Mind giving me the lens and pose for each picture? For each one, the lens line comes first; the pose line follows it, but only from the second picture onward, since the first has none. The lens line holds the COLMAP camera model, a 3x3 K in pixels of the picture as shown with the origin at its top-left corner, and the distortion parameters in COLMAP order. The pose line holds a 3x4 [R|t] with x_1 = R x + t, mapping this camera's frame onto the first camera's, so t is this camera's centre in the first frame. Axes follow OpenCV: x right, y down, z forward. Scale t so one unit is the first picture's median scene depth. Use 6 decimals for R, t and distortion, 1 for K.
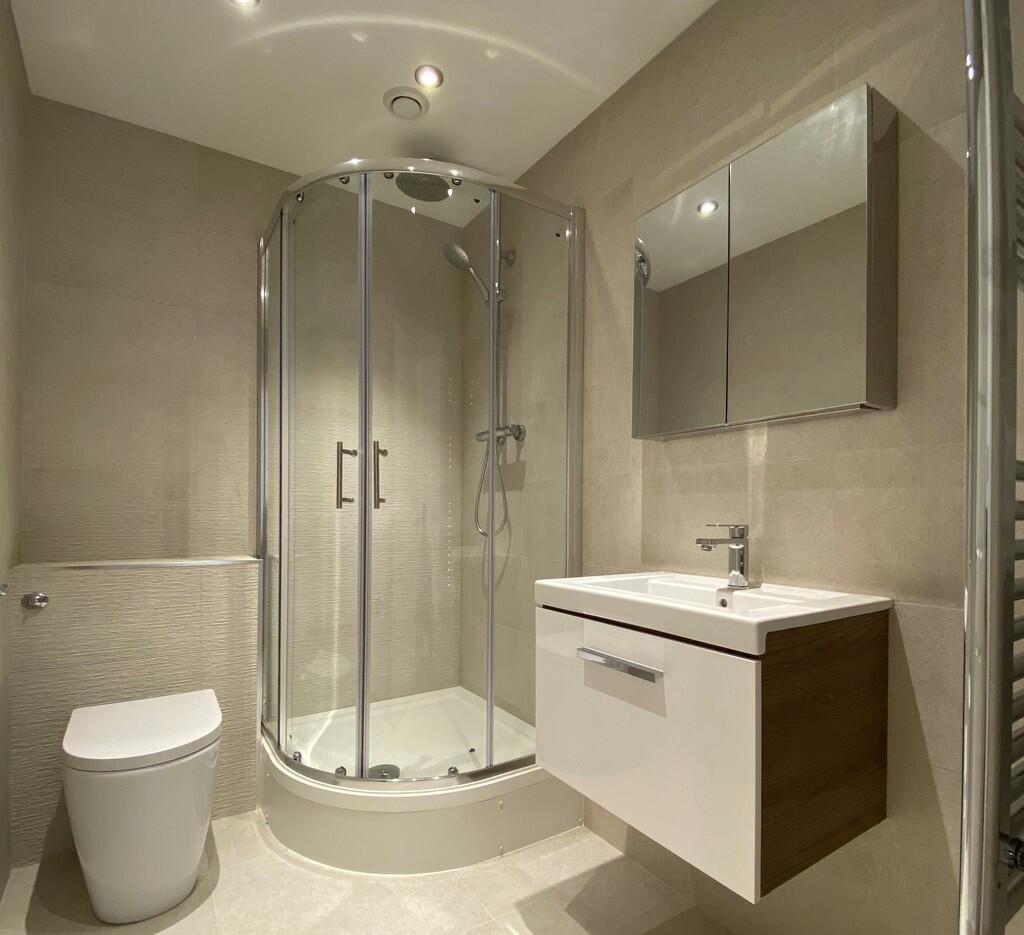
lens RADIAL K [[556.6, 0, 512.5], [0, 556.6, 516.2], [0, 0, 1]] dist [-0.003755, -0.001062]
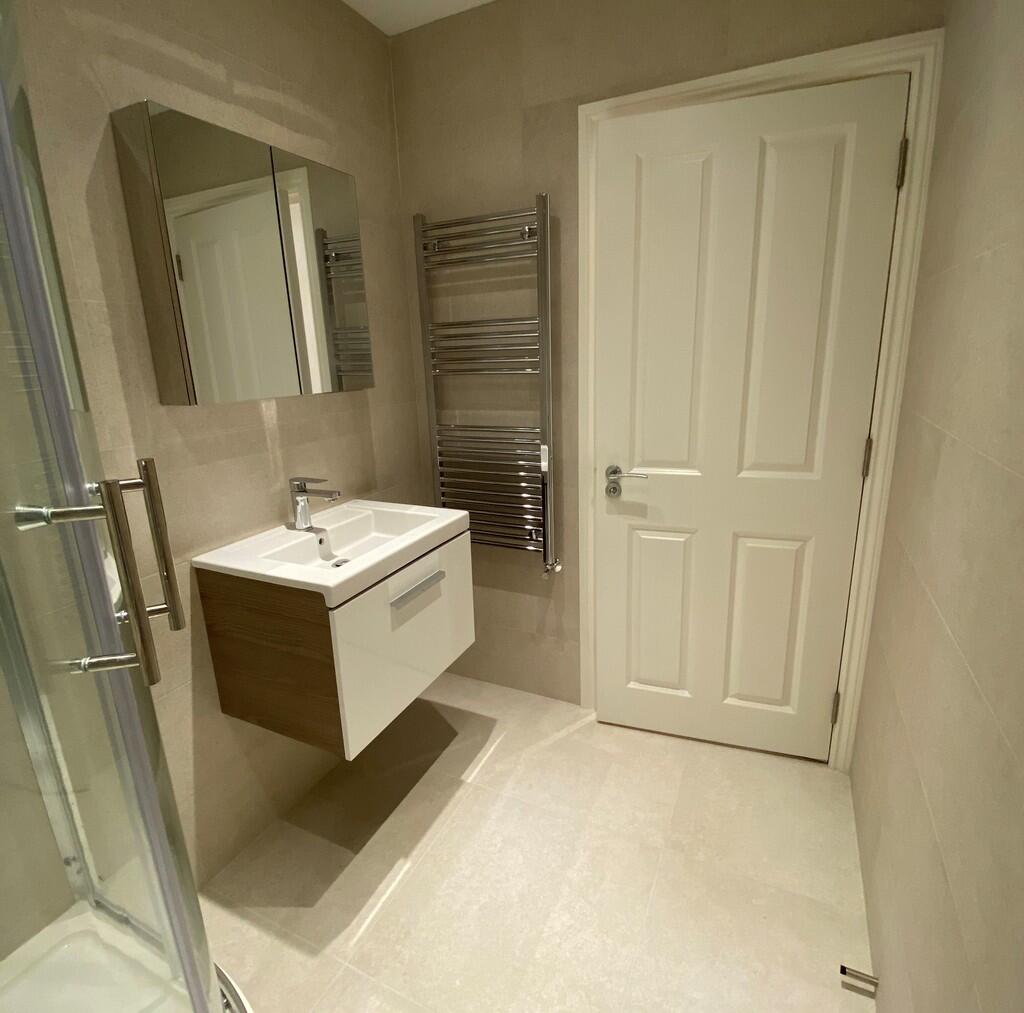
lens RADIAL K [[591.2, 0, 512.0], [0, 591.2, 506.5], [0, 0, 1]] dist [0.001229, -0.000001]
pose [[-0.511127, -0.208274, 0.833889, -0.863879], [0.040943, 0.963195, 0.265666, -0.235763], [-0.858530, 0.169931, -0.483787, 1.179787]]
